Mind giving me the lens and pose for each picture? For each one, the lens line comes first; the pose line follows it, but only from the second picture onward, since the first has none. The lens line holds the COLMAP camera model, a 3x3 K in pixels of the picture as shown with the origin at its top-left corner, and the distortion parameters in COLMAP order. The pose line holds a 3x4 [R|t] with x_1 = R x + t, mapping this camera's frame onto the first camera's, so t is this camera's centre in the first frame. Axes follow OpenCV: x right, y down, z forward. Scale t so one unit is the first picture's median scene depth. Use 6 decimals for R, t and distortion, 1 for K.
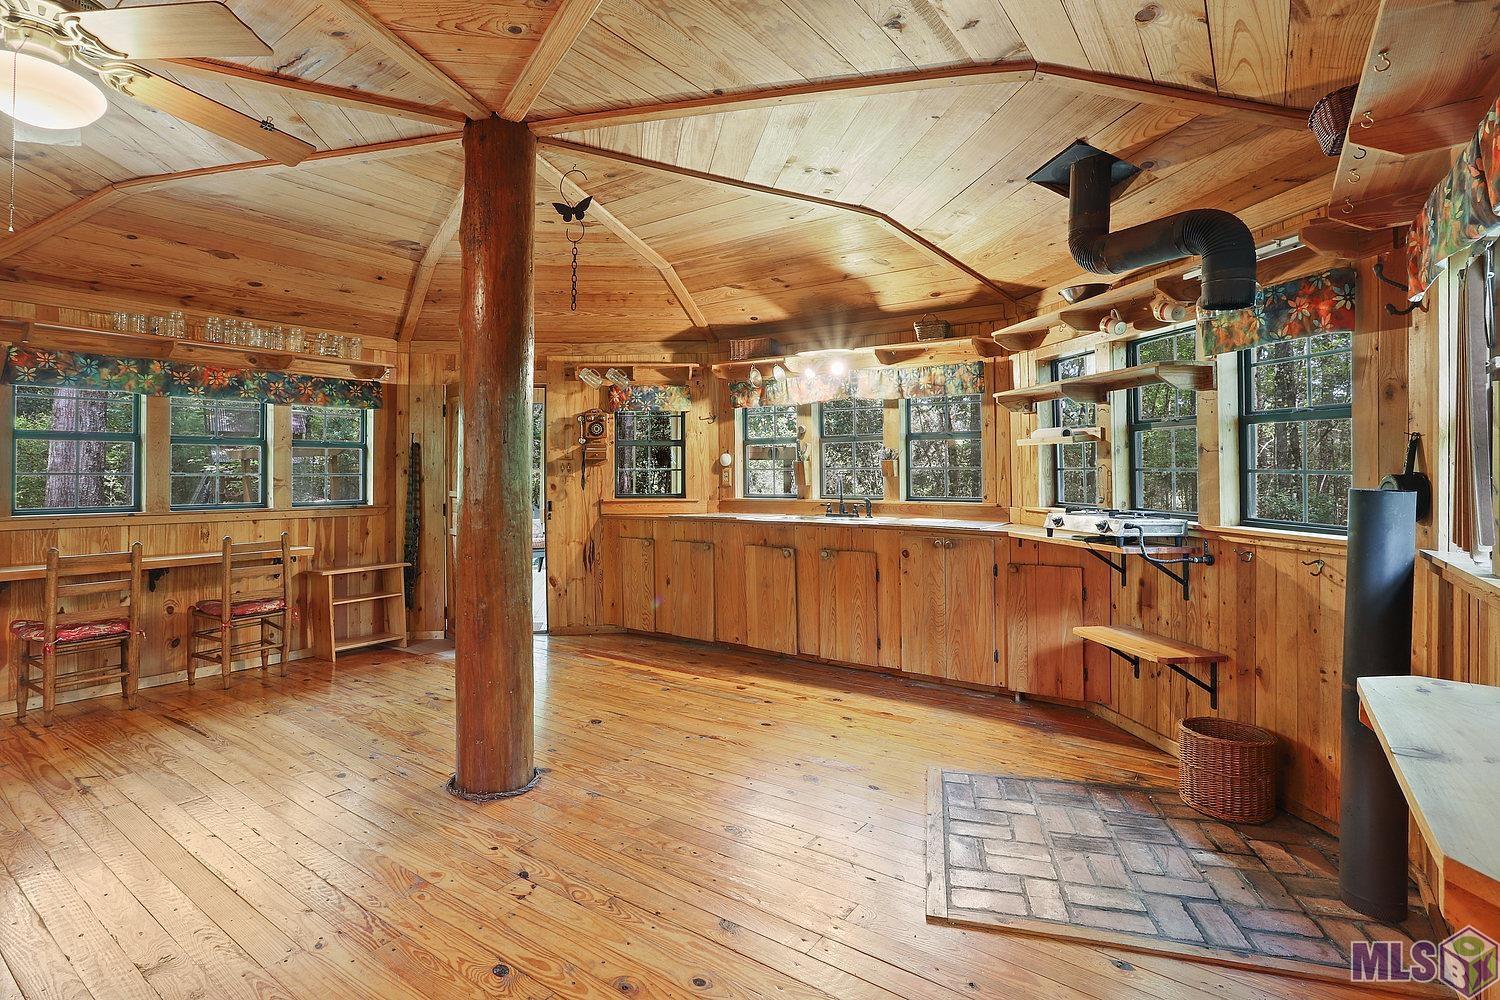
lens RADIAL K [[738.7, 0, 737.0], [0, 738.7, 473.2], [0, 0, 1]] dist [-0.020446, -0.000162]
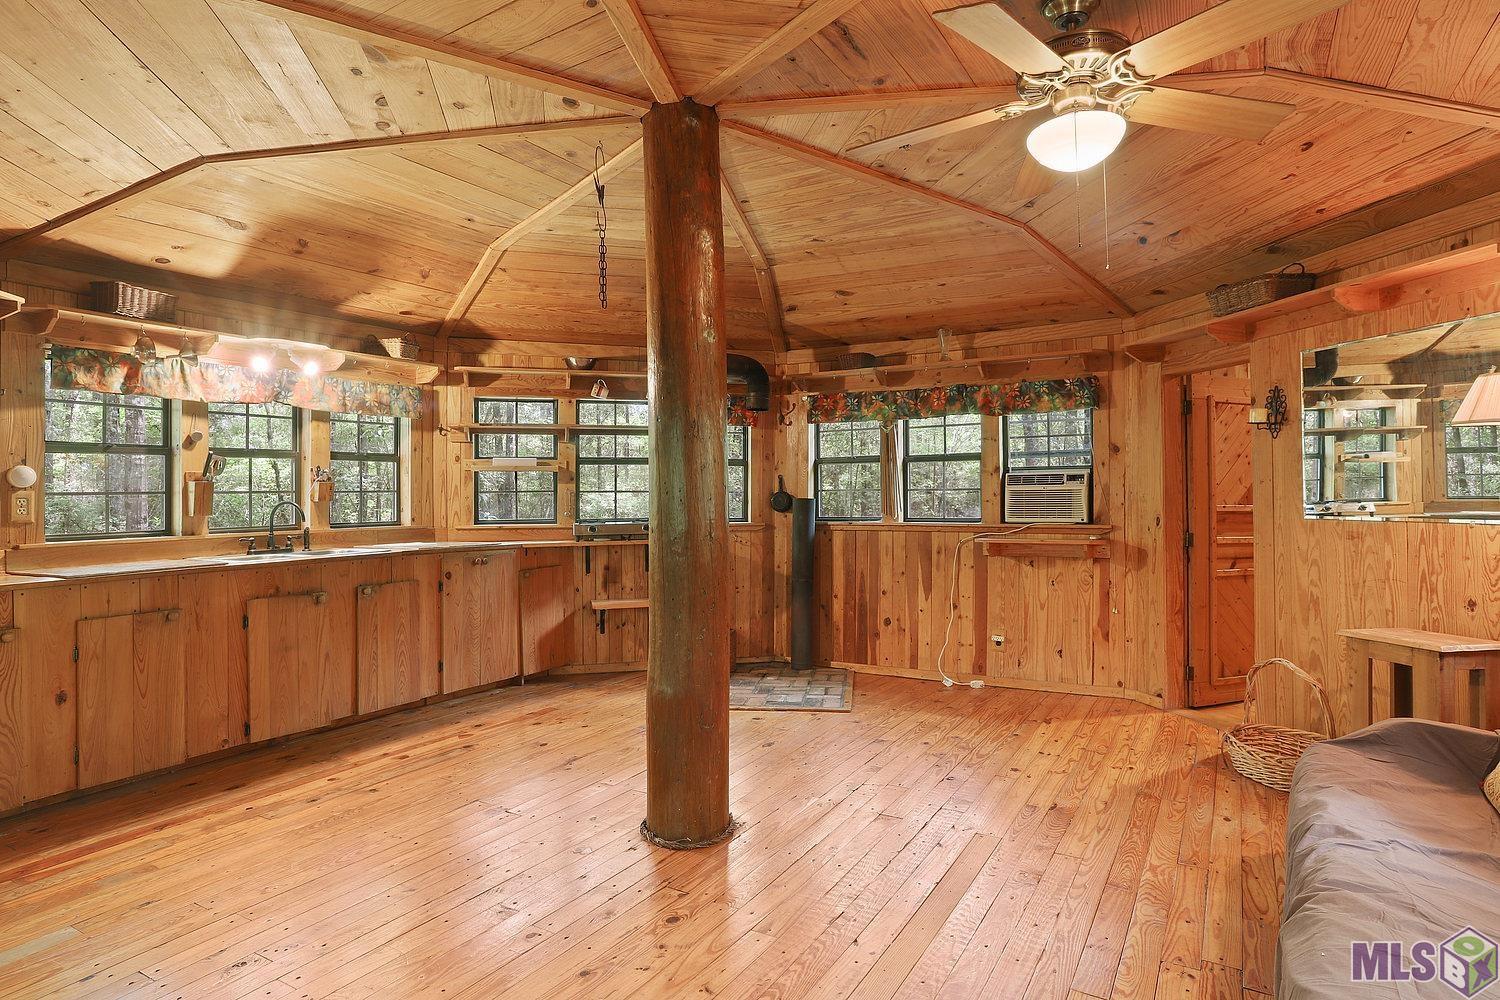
lens RADIAL K [[835.2, 0, 748.3], [0, 835.2, 494.1], [0, 0, 1]] dist [-0.005719, -0.000564]
pose [[-0.079185, 0.004313, 0.996851, -0.875230], [0.011621, 0.999927, -0.003403, 0.006095], [-0.996792, 0.011315, -0.079229, 0.634384]]
